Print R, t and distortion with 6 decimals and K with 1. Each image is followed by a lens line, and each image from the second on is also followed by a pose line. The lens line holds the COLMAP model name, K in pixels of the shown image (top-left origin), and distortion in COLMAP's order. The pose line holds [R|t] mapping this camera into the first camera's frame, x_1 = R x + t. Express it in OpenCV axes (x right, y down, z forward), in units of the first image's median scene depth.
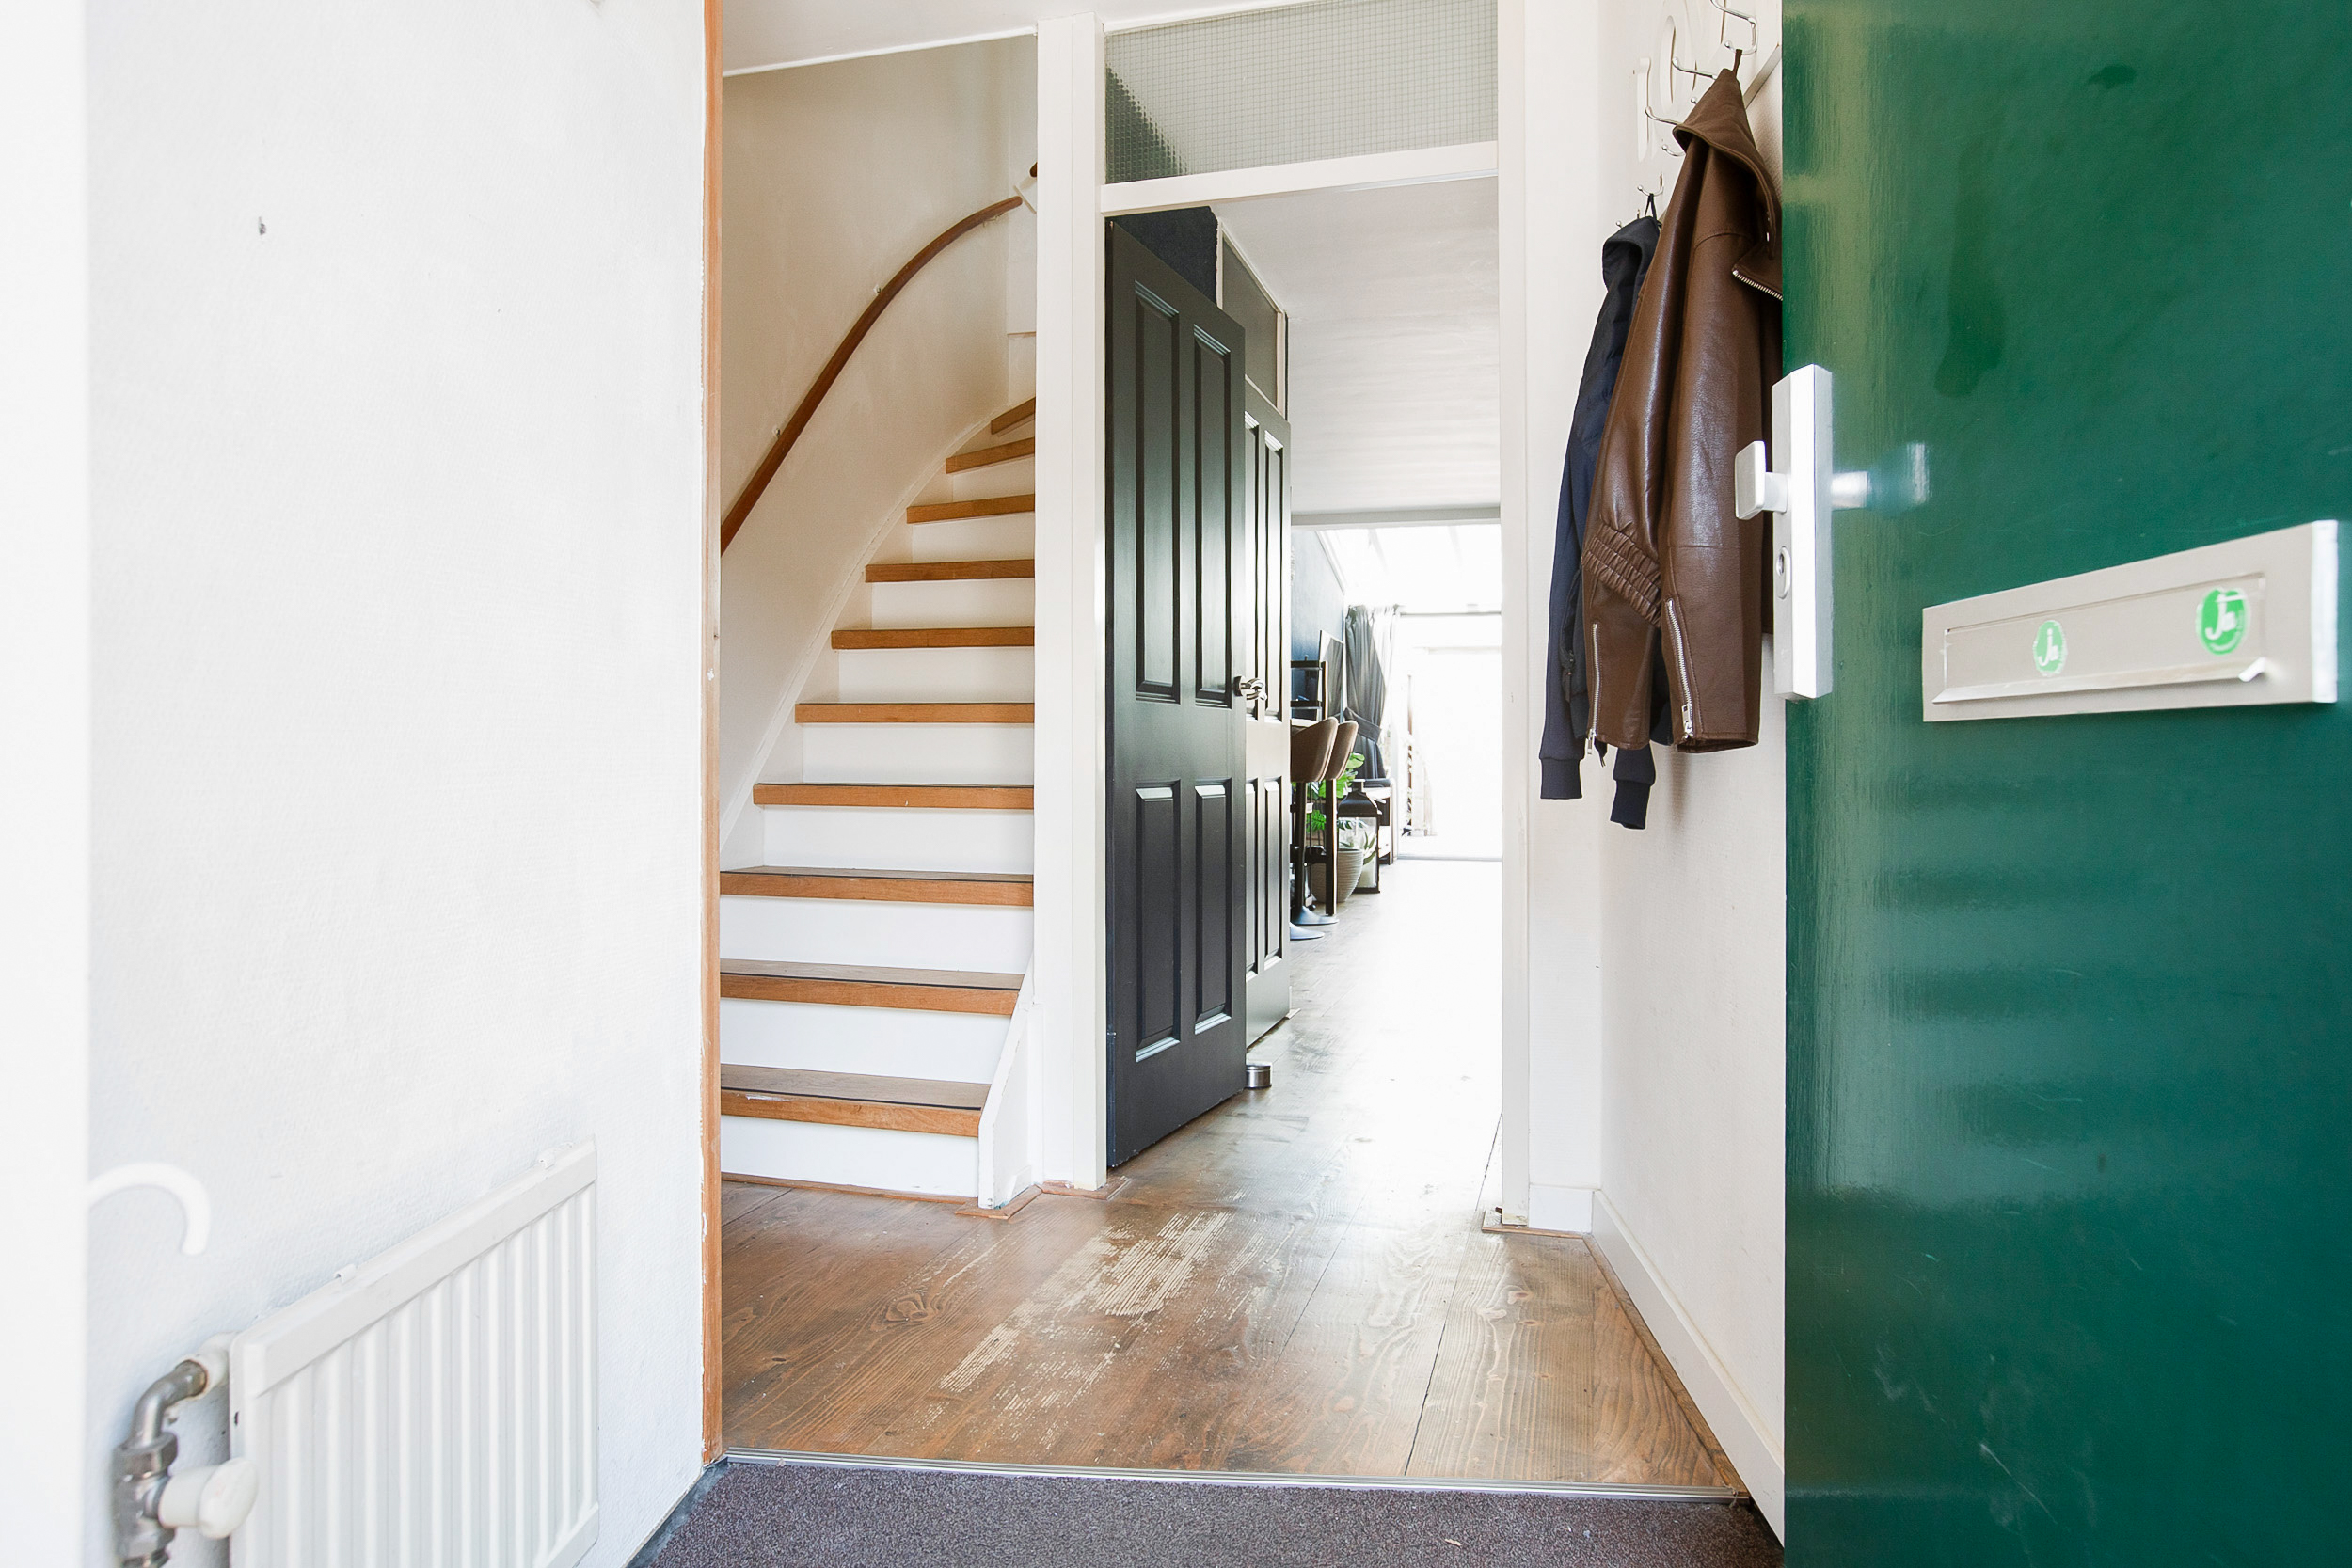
lens RADIAL K [[1431.7, 0, 1172.7], [0, 1431.7, 721.1], [0, 0, 1]] dist [-0.038386, -0.000759]
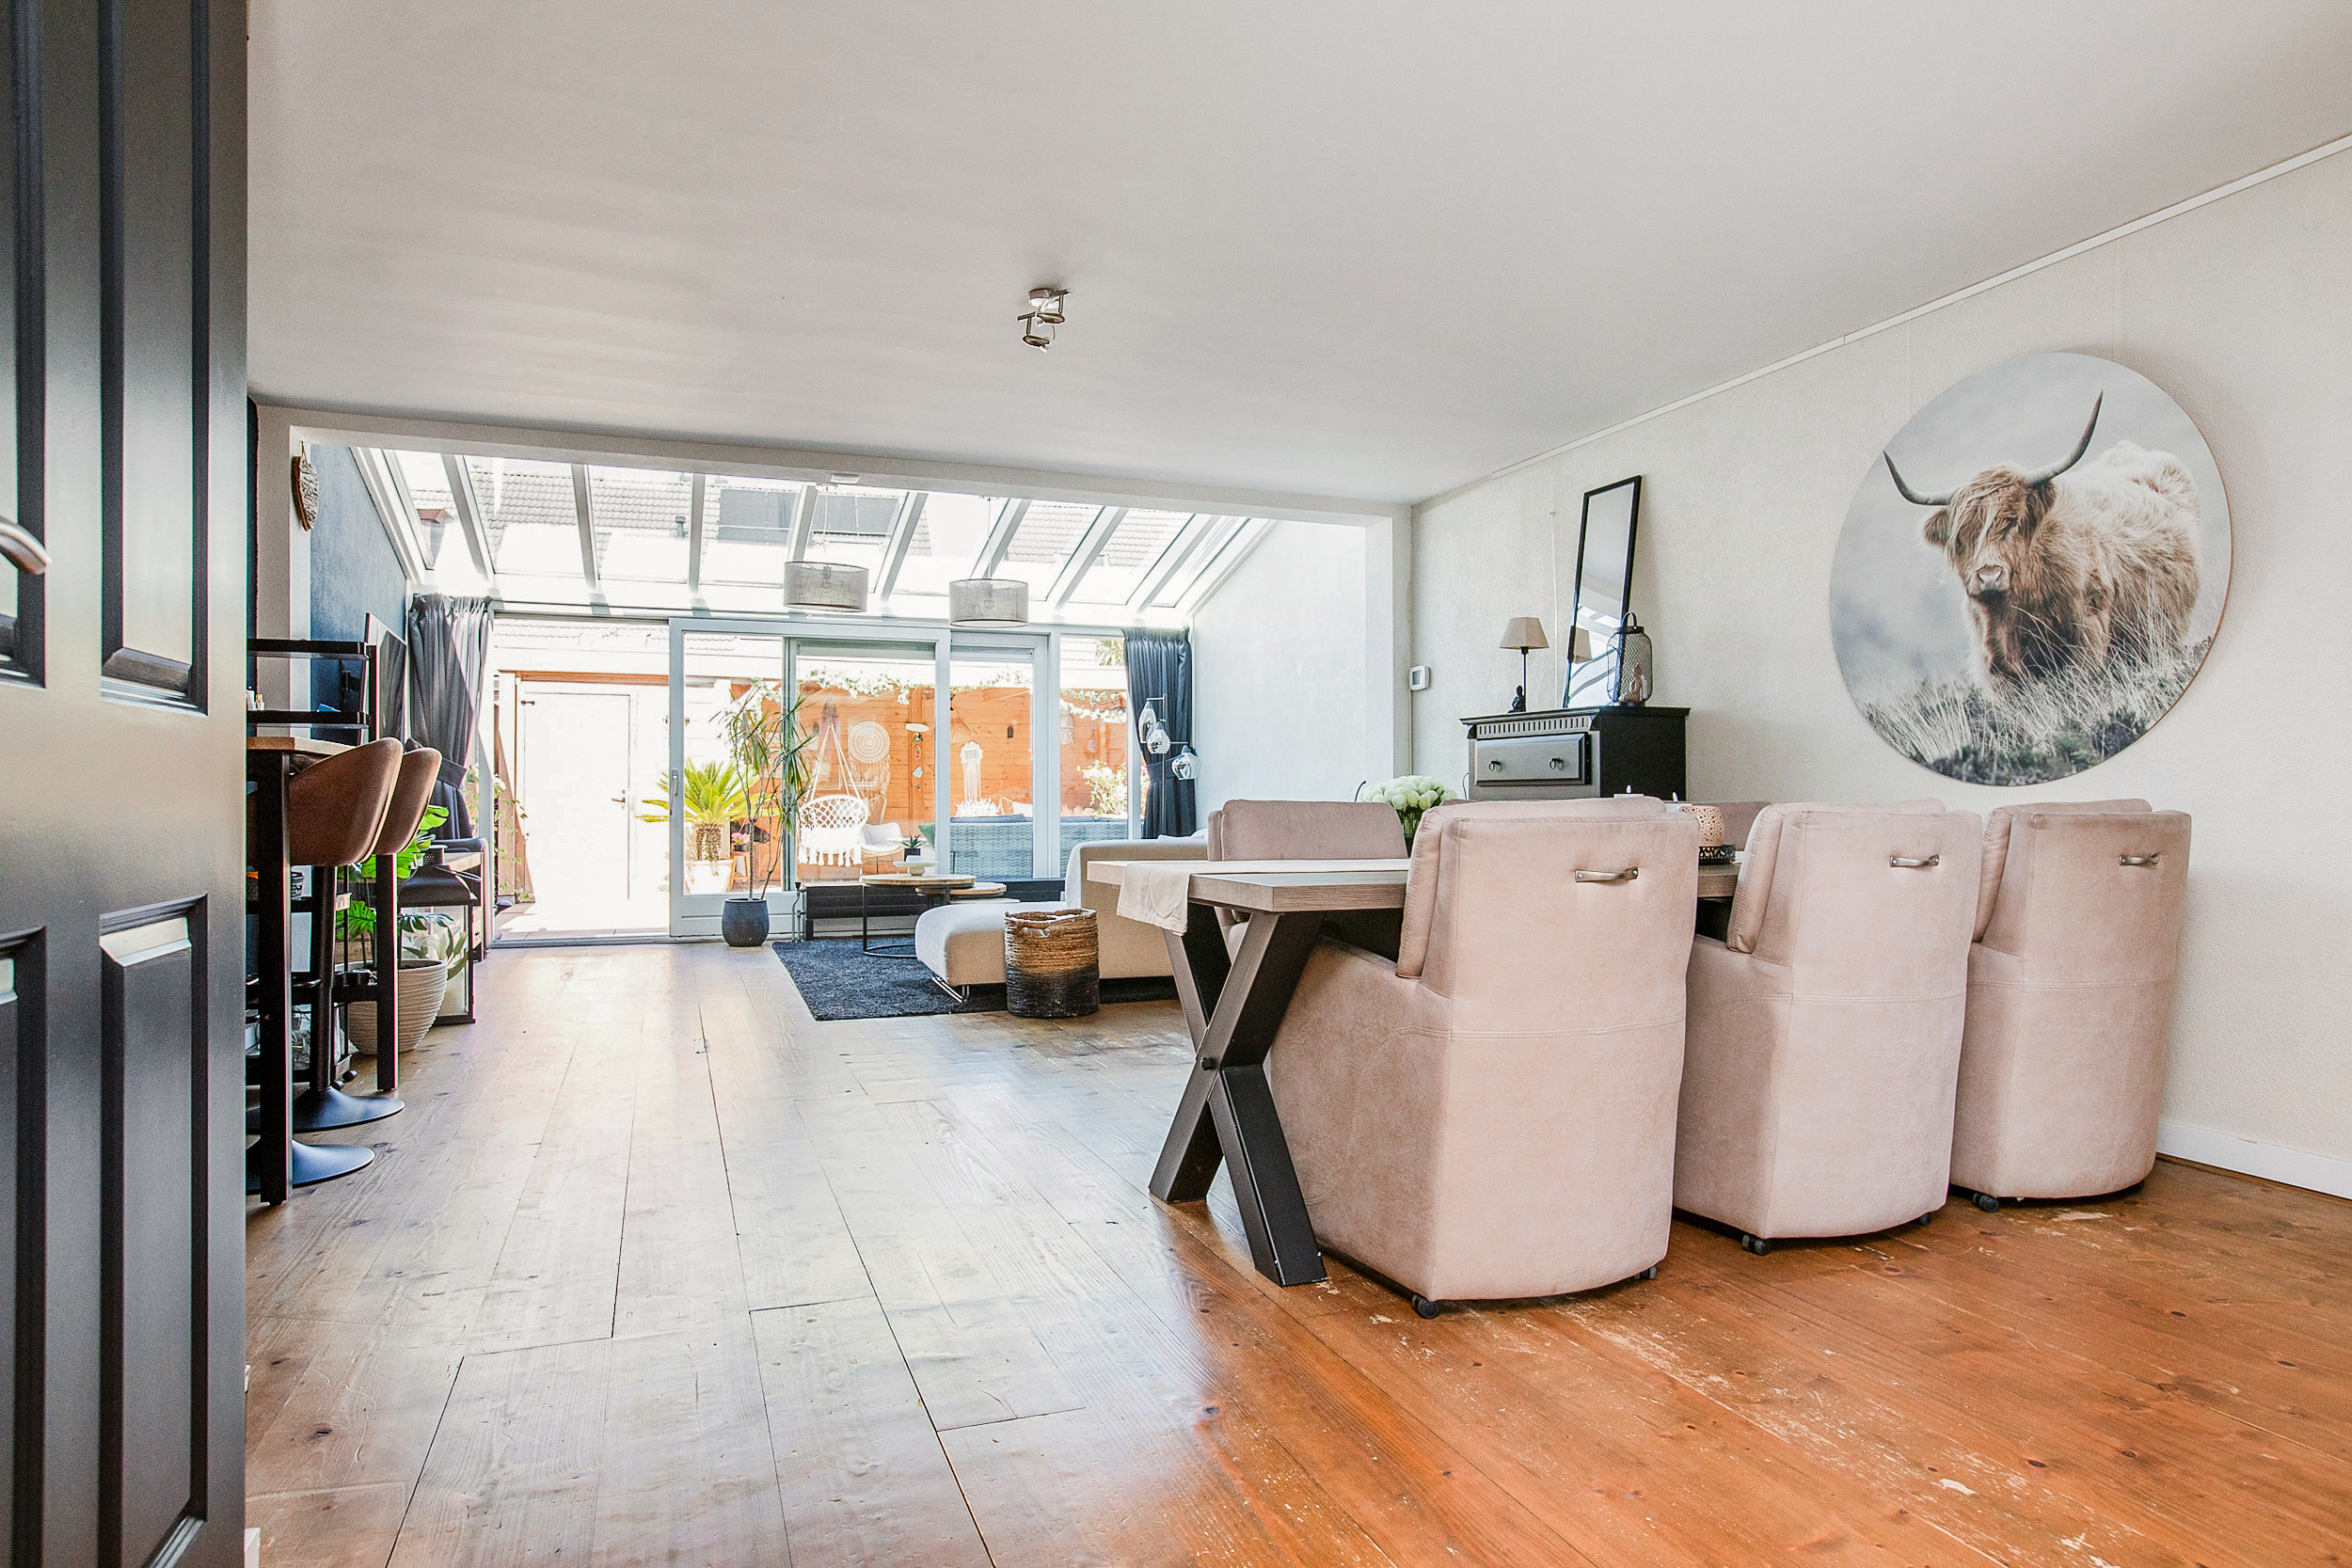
lens RADIAL K [[1334.2, 0, 1166.9], [0, 1334.2, 803.6], [0, 0, 1]] dist [-0.017030, 0.002355]
pose [[0.799752, -0.003013, 0.600323, 0.037370], [-0.012749, 0.999677, 0.022001, 0.005710], [-0.600195, -0.025248, 0.799455, 0.350766]]
